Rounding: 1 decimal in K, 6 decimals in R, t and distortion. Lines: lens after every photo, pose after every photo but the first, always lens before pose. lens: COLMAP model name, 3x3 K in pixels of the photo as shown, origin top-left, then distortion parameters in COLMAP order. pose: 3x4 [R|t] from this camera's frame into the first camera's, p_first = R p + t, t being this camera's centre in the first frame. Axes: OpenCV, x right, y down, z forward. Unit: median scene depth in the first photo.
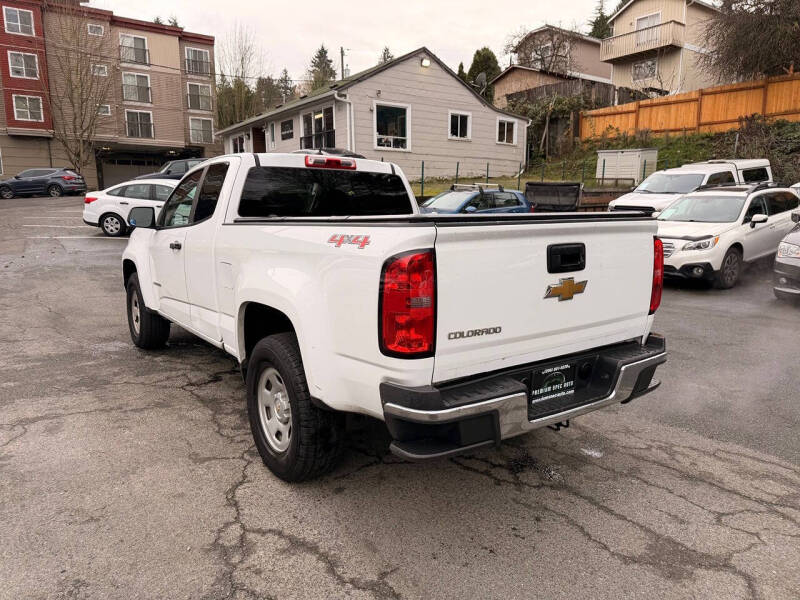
lens RADIAL K [[558.2, 0, 396.8], [0, 558.2, 302.9], [0, 0, 1]] dist [0.044851, -0.055187]
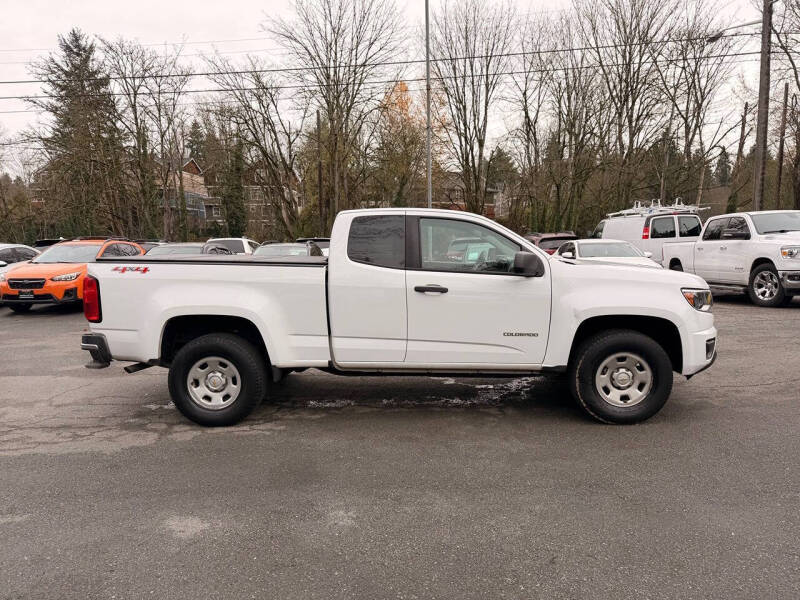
lens RADIAL K [[558.2, 0, 399.7], [0, 558.2, 301.5], [0, 0, 1]] dist [0.044851, -0.055187]
pose [[-0.618503, 0.089655, -0.780651, 0.225594], [-0.119150, 0.971282, 0.205950, -0.091203], [0.776697, 0.220395, -0.590058, 0.510390]]
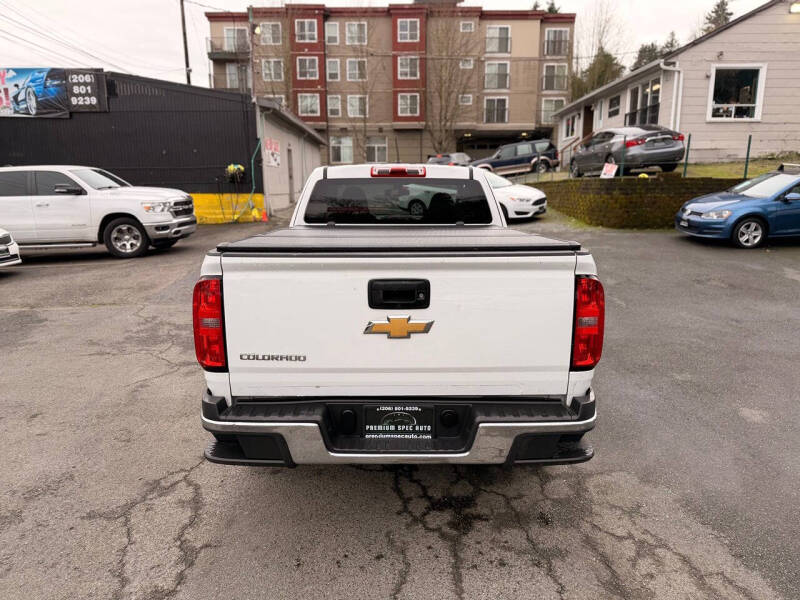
lens RADIAL K [[558.2, 0, 399.2], [0, 558.2, 302.0], [0, 0, 1]] dist [0.044851, -0.055187]
pose [[0.814647, 0.115232, -0.568395, 0.134264], [-0.094100, 0.993338, 0.066513, -0.020865], [0.572273, -0.000699, 0.820063, 0.038431]]
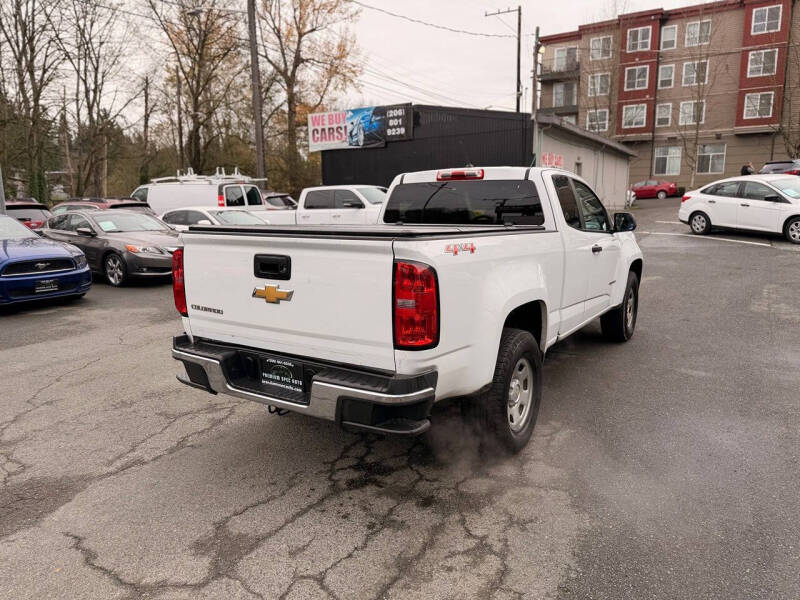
lens RADIAL K [[558.2, 0, 399.0], [0, 558.2, 302.2], [0, 0, 1]] dist [0.044851, -0.055187]
pose [[0.367652, 0.155001, -0.916955, 0.237291], [-0.147288, 0.983272, 0.107156, -0.027565], [0.918226, 0.095661, 0.384332, 0.129554]]
